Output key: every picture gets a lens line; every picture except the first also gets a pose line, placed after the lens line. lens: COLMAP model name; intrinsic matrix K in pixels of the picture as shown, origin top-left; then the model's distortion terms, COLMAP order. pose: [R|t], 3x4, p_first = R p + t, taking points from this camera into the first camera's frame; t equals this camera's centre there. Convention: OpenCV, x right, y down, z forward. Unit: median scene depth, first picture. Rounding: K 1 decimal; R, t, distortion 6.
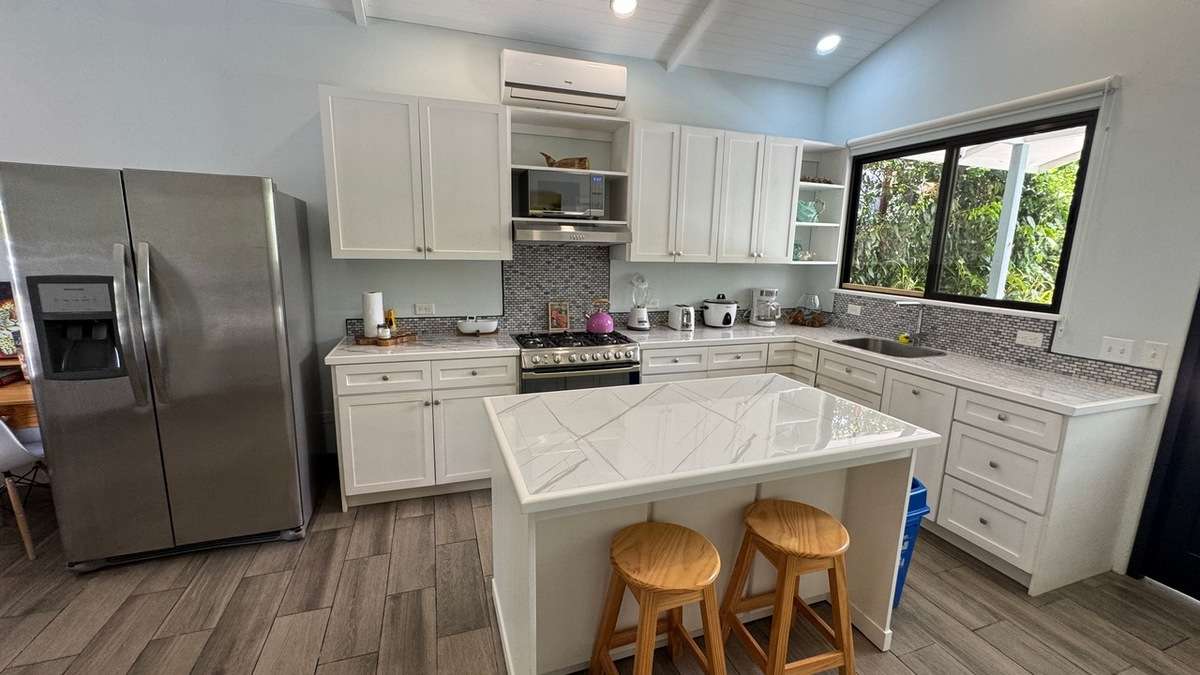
lens RADIAL K [[480.0, 0, 596.4], [0, 480.0, 334.3], [0, 0, 1]] dist [-0.001355, 0.000726]
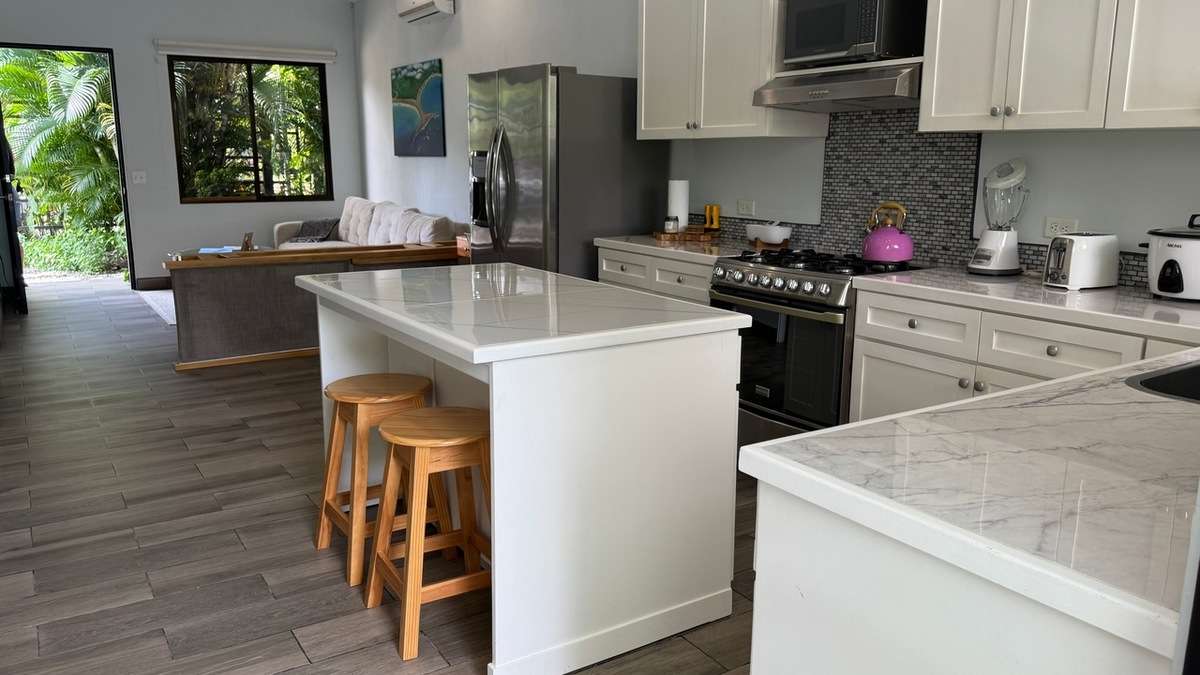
lens RADIAL K [[896.9, 0, 608.5], [0, 896.9, 348.9], [0, 0, 1]] dist [0.019263, -0.031698]
pose [[0.245756, 0.185252, -0.951465, 1.200637], [-0.173552, 0.974116, 0.144836, -0.001780], [0.953669, 0.129534, 0.271546, 0.524241]]
